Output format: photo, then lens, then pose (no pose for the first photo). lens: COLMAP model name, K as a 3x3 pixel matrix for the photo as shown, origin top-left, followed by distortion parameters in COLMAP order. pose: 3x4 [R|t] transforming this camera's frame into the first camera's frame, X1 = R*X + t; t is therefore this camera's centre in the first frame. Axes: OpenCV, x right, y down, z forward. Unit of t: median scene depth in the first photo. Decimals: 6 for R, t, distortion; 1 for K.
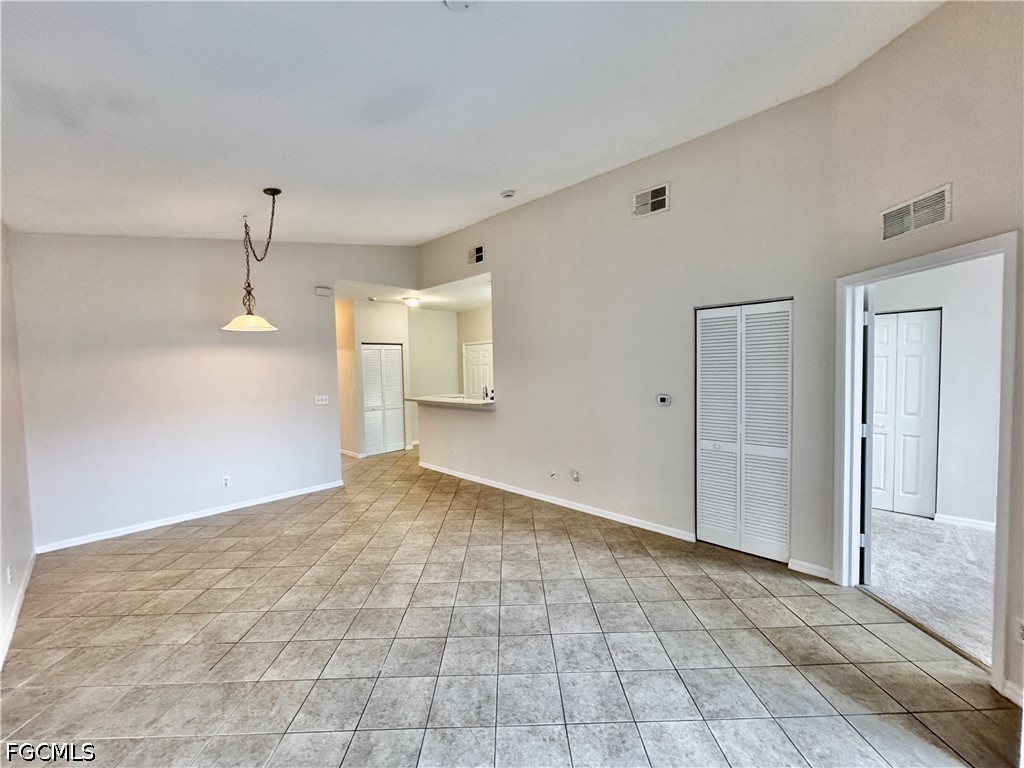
lens RADIAL K [[409.5, 0, 513.1], [0, 409.5, 382.4], [0, 0, 1]] dist [-0.002283, -0.000016]
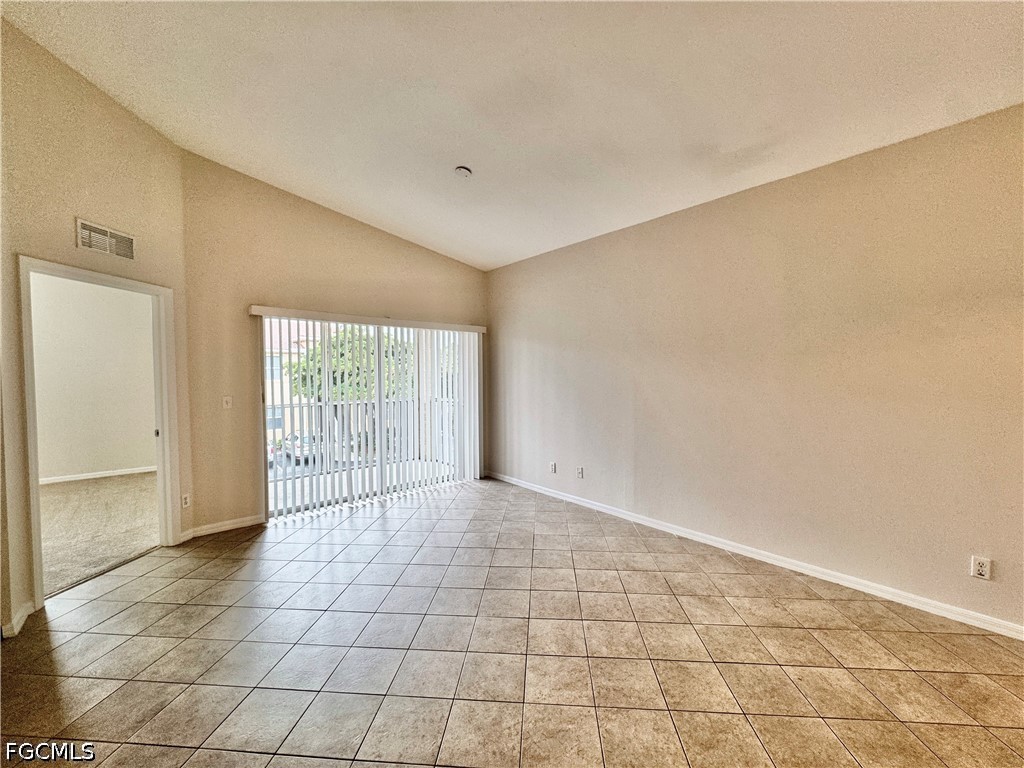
lens RADIAL K [[409.5, 0, 513.4], [0, 409.5, 385.7], [0, 0, 1]] dist [-0.002283, -0.000016]
pose [[-0.995801, 0.025401, 0.087947, -0.270570], [0.031402, 0.997222, 0.067540, -0.006315], [-0.085987, 0.070018, -0.993833, 1.579101]]
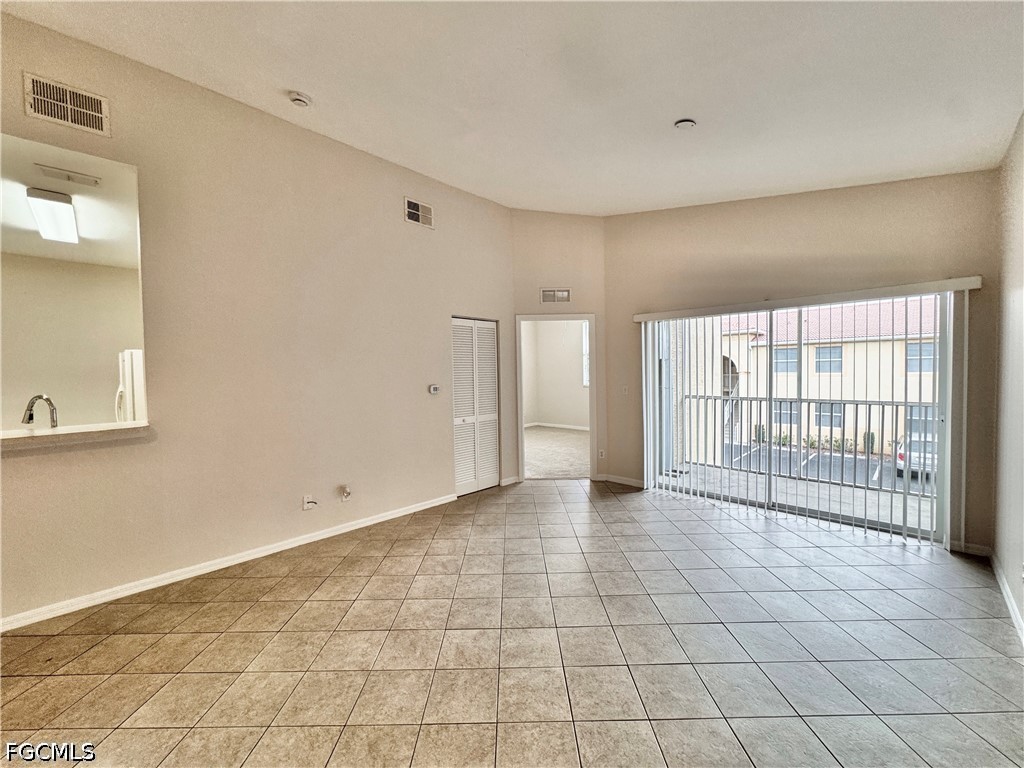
lens RADIAL K [[409.5, 0, 515.1], [0, 409.5, 383.5], [0, 0, 1]] dist [-0.002283, -0.000016]
pose [[0.001759, -0.006073, 0.999980, -0.936385], [0.054846, 0.998477, 0.005968, 0.037733], [-0.998493, 0.054835, 0.002090, 0.905092]]
